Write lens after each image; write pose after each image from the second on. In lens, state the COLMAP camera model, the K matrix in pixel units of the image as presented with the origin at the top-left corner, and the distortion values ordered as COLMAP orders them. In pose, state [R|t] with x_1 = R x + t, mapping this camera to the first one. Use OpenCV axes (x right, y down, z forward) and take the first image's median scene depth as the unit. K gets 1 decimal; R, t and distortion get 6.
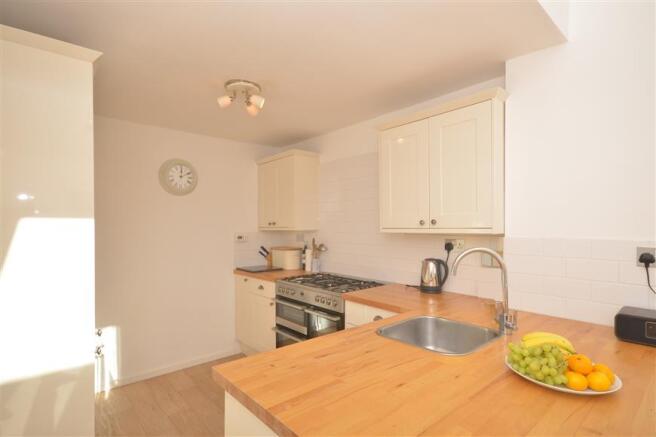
lens RADIAL K [[333.5, 0, 328.2], [0, 333.5, 227.8], [0, 0, 1]] dist [0.000495, 0.000082]
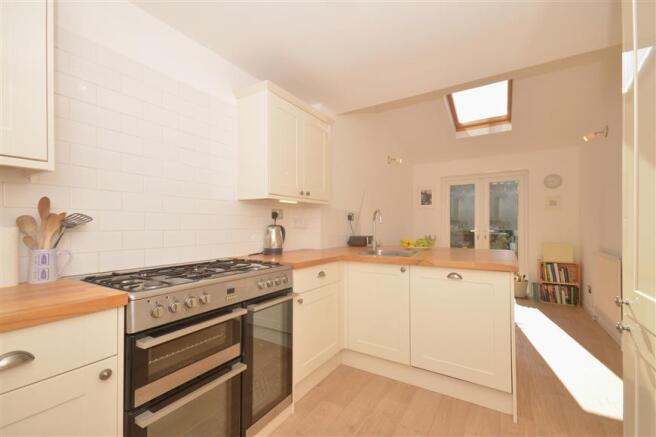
lens RADIAL K [[280.2, 0, 328.1], [0, 280.2, 225.4], [0, 0, 1]] dist [-0.000055, -0.000004]
pose [[-0.287139, 0.002754, 0.957885, -0.670215], [0.004465, 0.999989, -0.001537, 0.096587], [-0.957878, 0.003835, -0.287148, 1.102562]]
